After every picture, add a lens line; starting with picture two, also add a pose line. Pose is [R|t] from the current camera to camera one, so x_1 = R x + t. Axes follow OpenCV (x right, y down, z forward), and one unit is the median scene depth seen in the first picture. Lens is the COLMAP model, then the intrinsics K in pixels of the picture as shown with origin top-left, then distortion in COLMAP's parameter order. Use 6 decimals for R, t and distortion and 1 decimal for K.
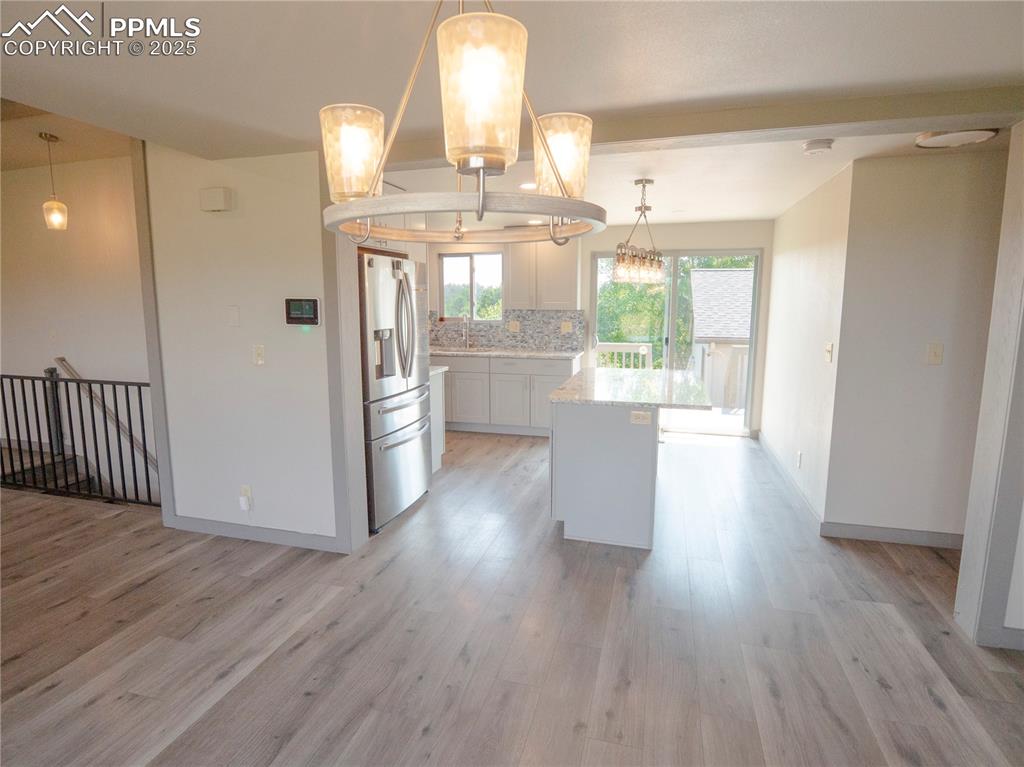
lens RADIAL K [[548.5, 0, 501.5], [0, 548.5, 377.6], [0, 0, 1]] dist [-0.004831, -0.009358]
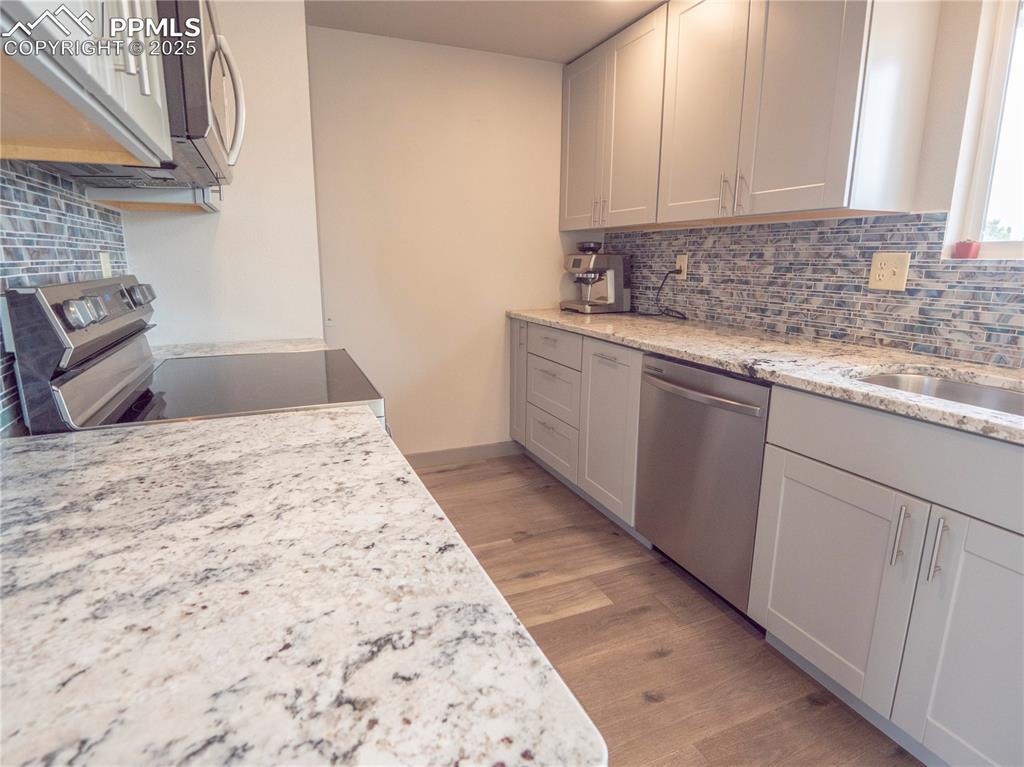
lens RADIAL K [[548.5, 0, 501.5], [0, 548.5, 377.6], [0, 0, 1]] dist [-0.004831, -0.009358]
pose [[0.630181, 0.170180, -0.757569, -0.088560], [-0.116892, 0.985359, 0.124114, -0.109608], [0.767599, 0.010339, 0.640847, 1.355604]]
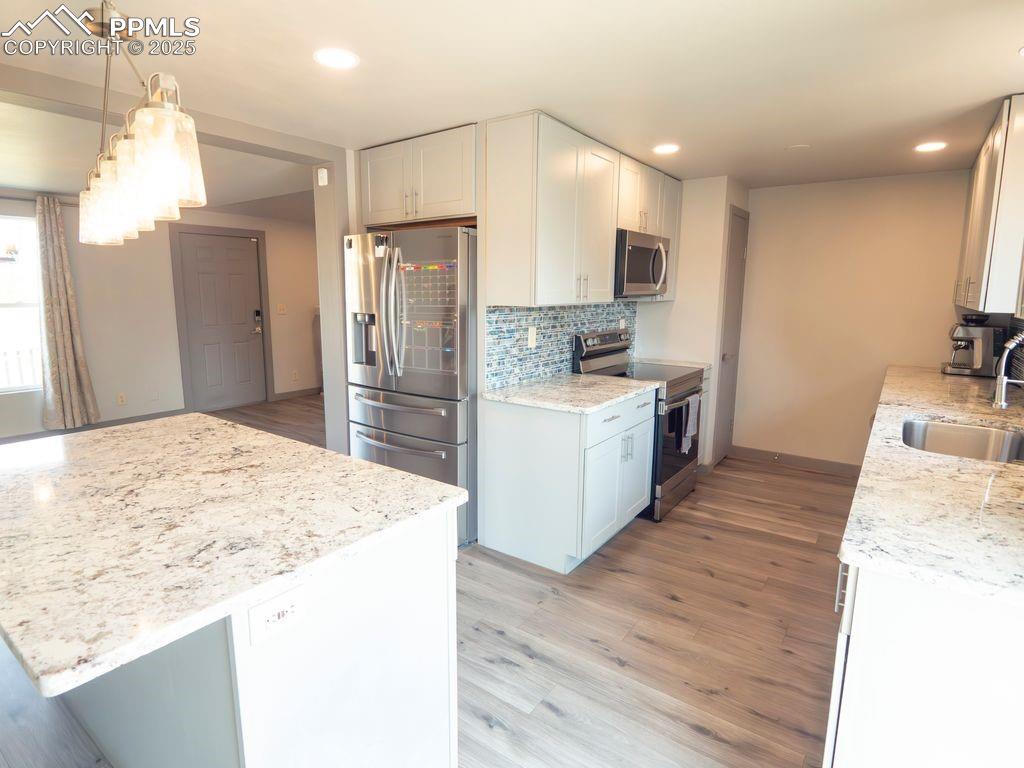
lens RADIAL K [[548.5, 0, 501.5], [0, 548.5, 378.1], [0, 0, 1]] dist [-0.004831, -0.009358]
pose [[-0.341216, 0.149868, -0.927961, 0.600557], [-0.138466, 0.968425, 0.207317, -0.210628], [0.929731, 0.199231, -0.309690, 1.554488]]
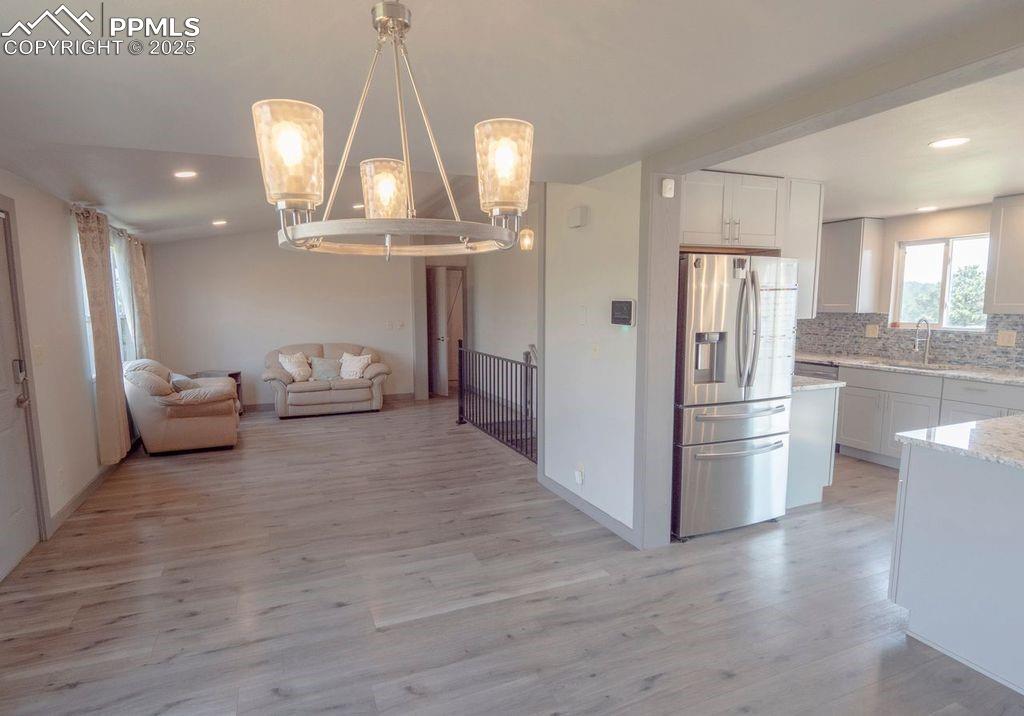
lens RADIAL K [[548.3, 0, 500.4], [0, 548.3, 374.5], [0, 0, 1]] dist [-0.003217, -0.011081]
pose [[0.627364, 0.098097, -0.772523, 0.298869], [-0.103378, 0.993745, 0.042236, -0.018319], [0.771834, 0.053365, 0.633581, 0.125755]]
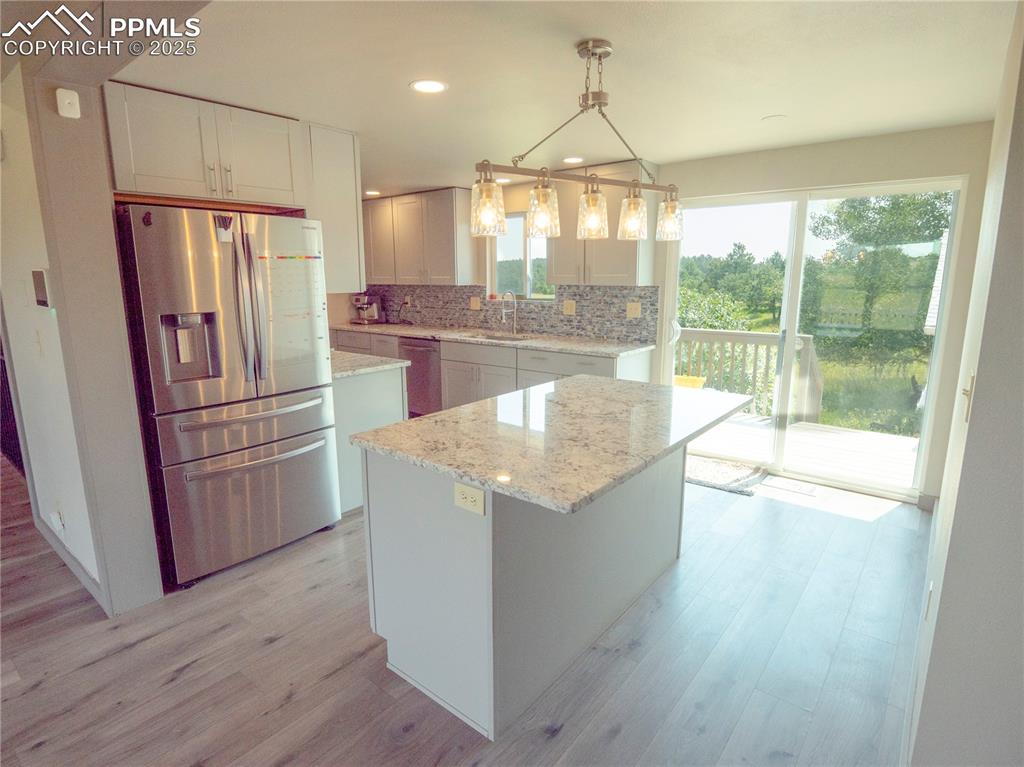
lens RADIAL K [[548.5, 0, 501.5], [0, 548.5, 377.6], [0, 0, 1]] dist [-0.004831, -0.009358]
pose [[0.920383, 0.068933, -0.384893, 0.445592], [-0.051155, 0.997105, 0.056251, -0.066452], [0.387657, -0.032083, 0.921245, 0.507524]]
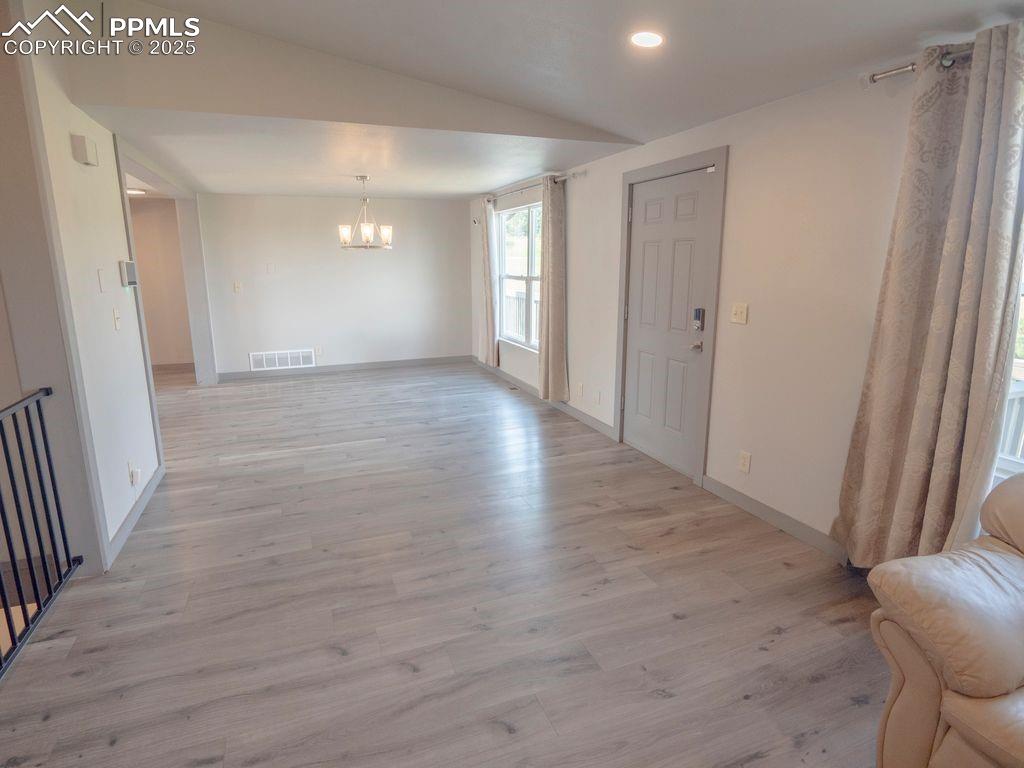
lens RADIAL K [[548.5, 0, 501.5], [0, 548.5, 378.1], [0, 0, 1]] dist [-0.004831, -0.009358]
pose [[-0.605933, -0.162561, 0.778729, -1.564575], [0.116707, 0.950142, 0.289154, -0.134737], [-0.786908, 0.266090, -0.556750, 0.977971]]
